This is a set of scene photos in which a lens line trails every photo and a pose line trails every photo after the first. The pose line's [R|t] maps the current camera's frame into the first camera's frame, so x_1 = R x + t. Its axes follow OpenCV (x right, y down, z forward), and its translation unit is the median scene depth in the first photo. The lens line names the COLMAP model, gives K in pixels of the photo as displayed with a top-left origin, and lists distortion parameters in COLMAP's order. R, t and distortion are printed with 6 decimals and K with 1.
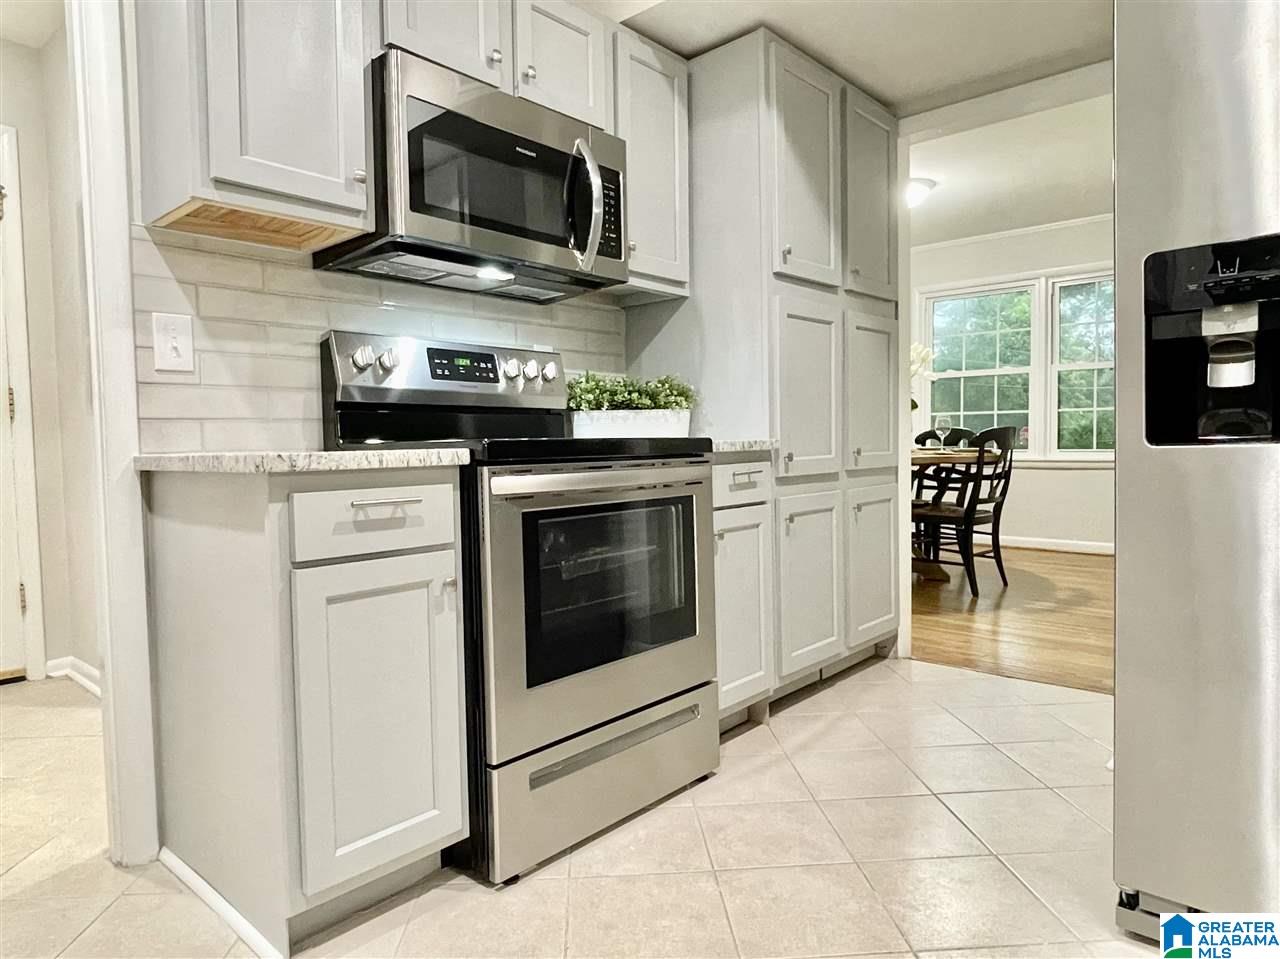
lens RADIAL K [[777.8, 0, 631.5], [0, 777.8, 478.9], [0, 0, 1]] dist [0.006218, -0.001856]
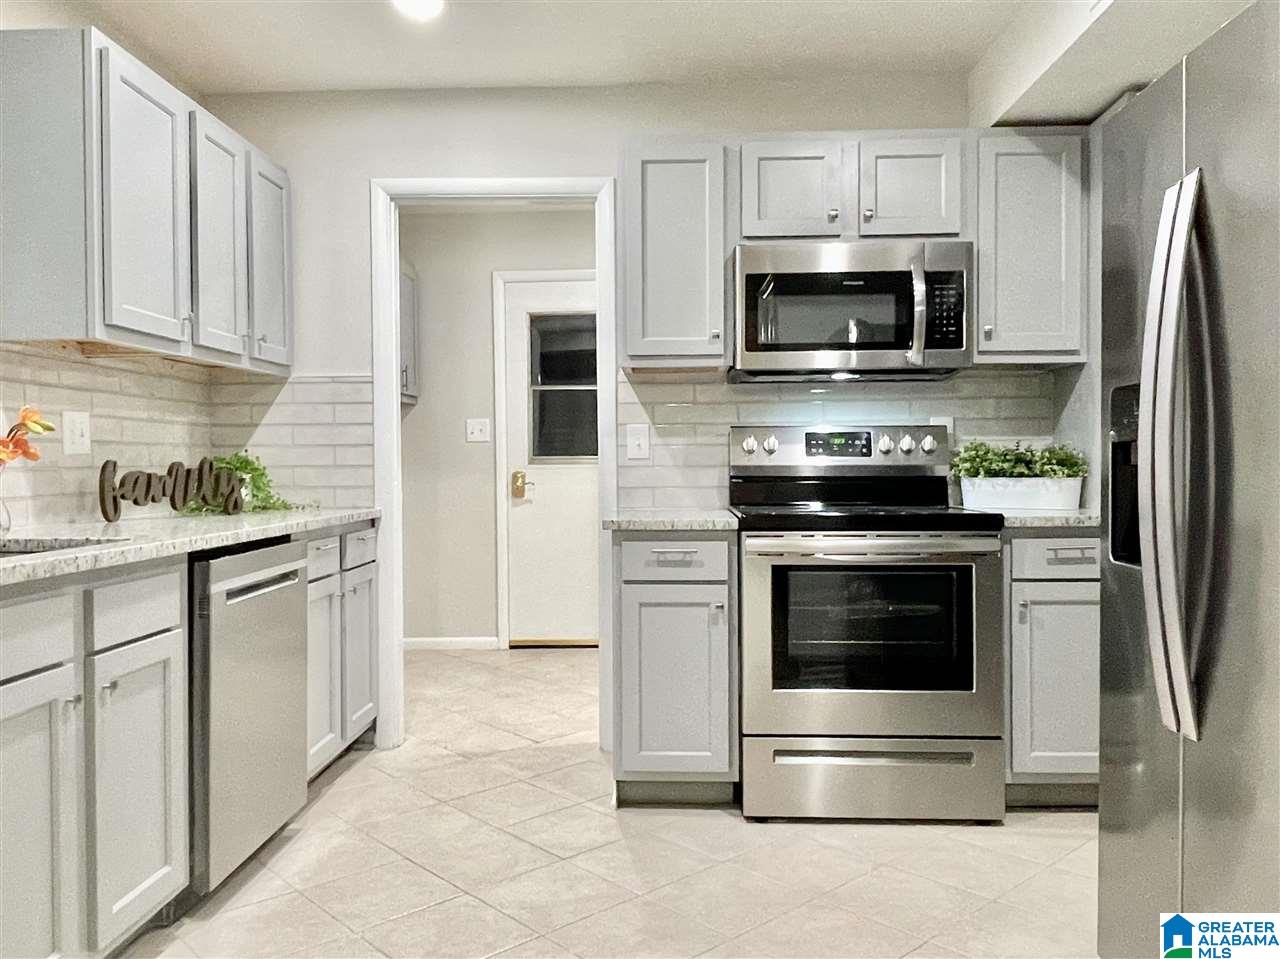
lens RADIAL K [[961.9, 0, 638.1], [0, 961.9, 468.4], [0, 0, 1]] dist [0.007229, -0.030248]
pose [[0.651014, 0.020507, -0.758789, 0.828011], [-0.043171, 0.999017, -0.010040, -0.084409], [0.757837, 0.039294, 0.651259, -0.278666]]
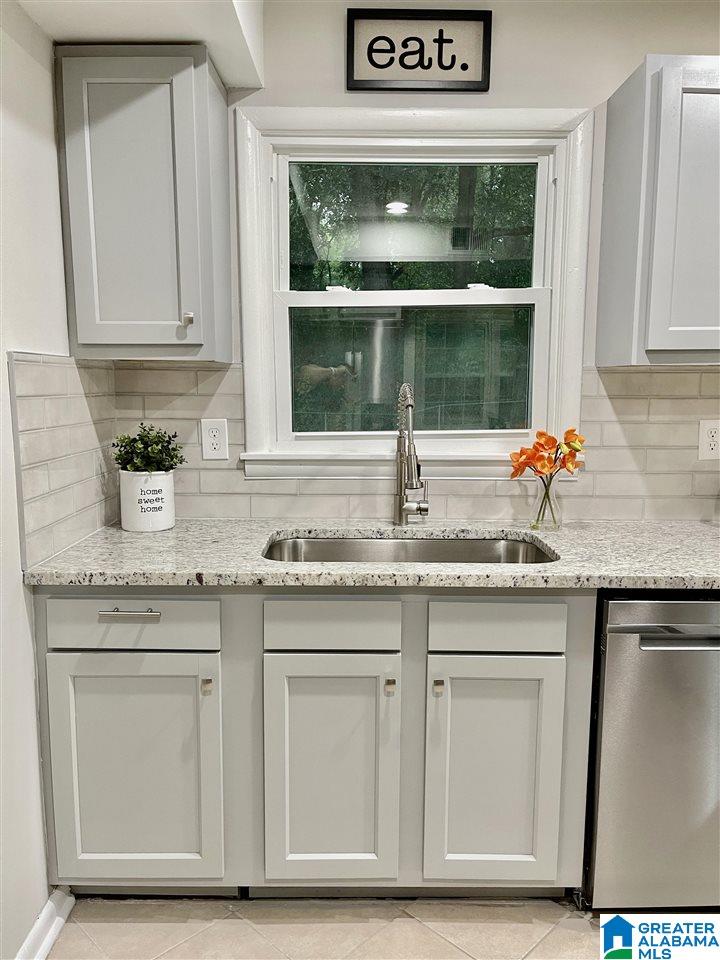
lens RADIAL K [[731.5, 0, 356.4], [0, 731.5, 482.4], [0, 0, 1]] dist [0.046120, -0.073320]
pose [[-0.735113, 0.107331, -0.669394, 0.426663], [-0.024386, 0.982563, 0.184324, -0.245776], [0.677506, 0.151823, -0.719678, 0.452575]]
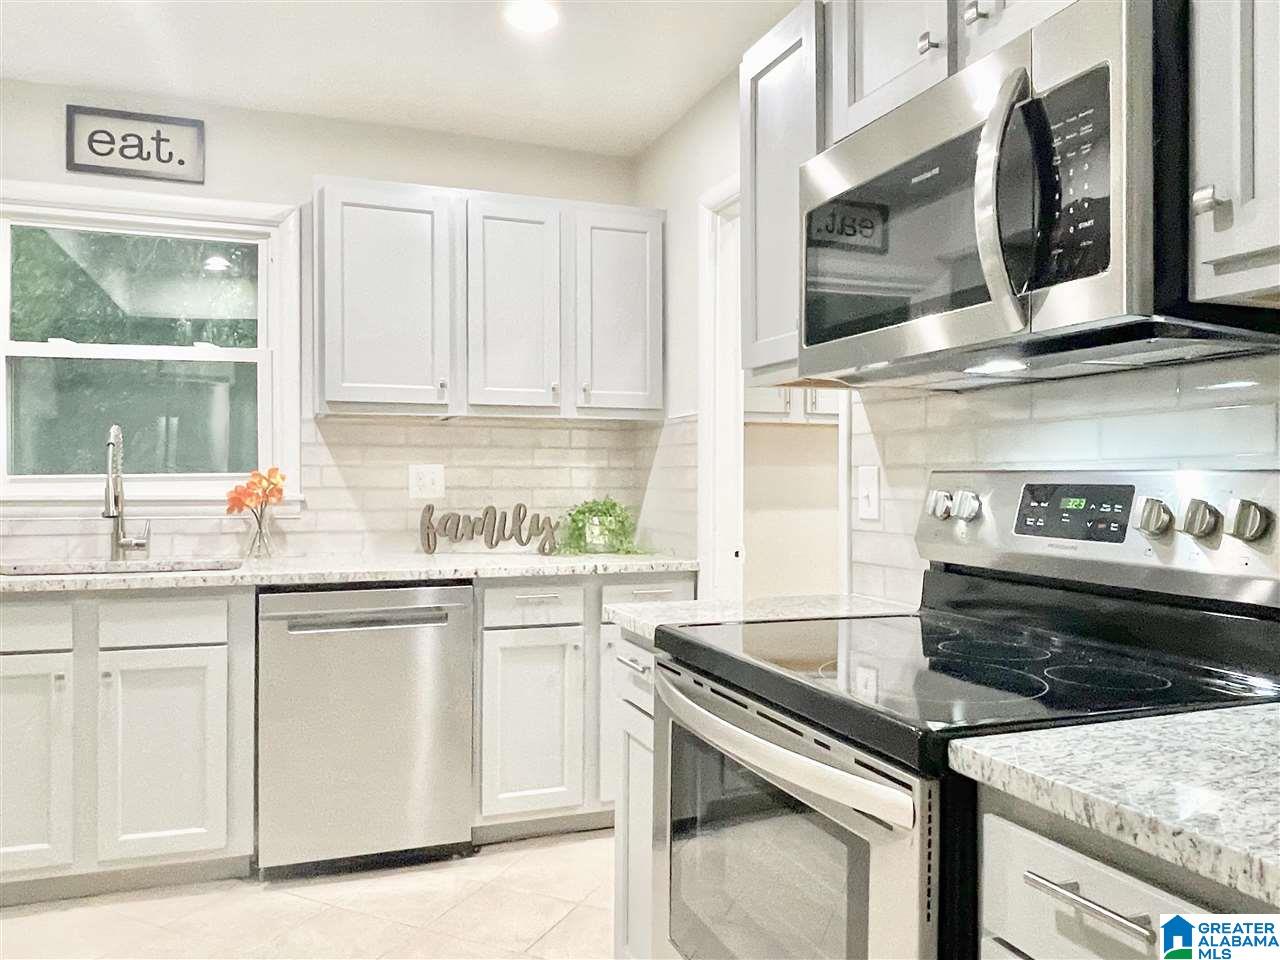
lens RADIAL K [[961.9, 0, 637.1], [0, 961.9, 469.1], [0, 0, 1]] dist [0.007229, -0.030248]
pose [[-0.457063, 0.009911, -0.889379, 0.628789], [-0.037244, 0.998848, 0.030271, -0.204195], [0.888654, 0.046960, -0.456168, 1.141770]]
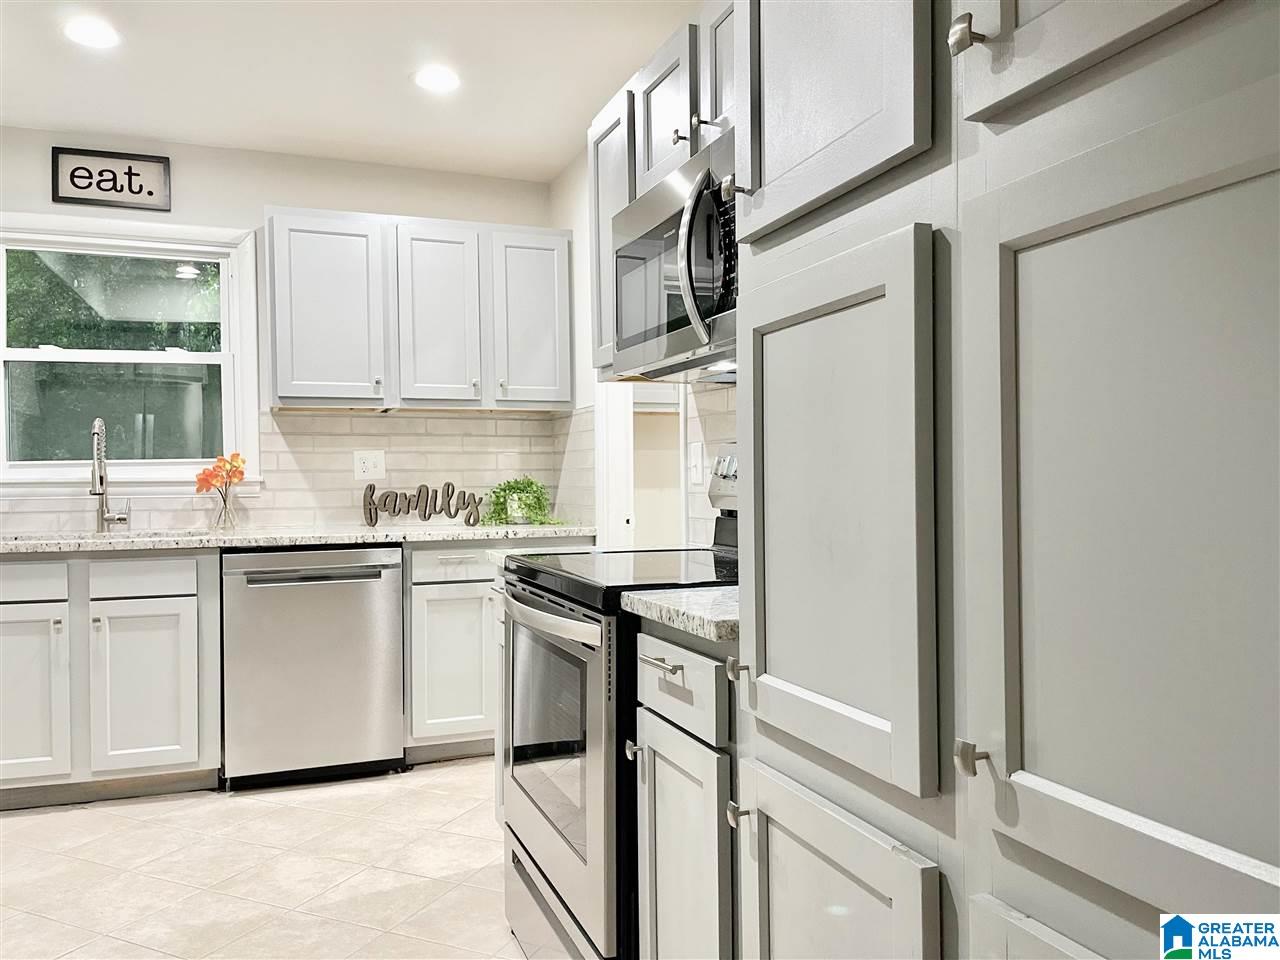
lens RADIAL K [[975.3, 0, 645.9], [0, 975.3, 483.8], [0, 0, 1]] dist [0.046120, -0.073320]
pose [[-0.442415, 0.030175, -0.896302, 0.854600], [-0.026618, 0.998552, 0.046755, -0.187694], [0.896415, 0.044543, -0.440972, 1.450204]]
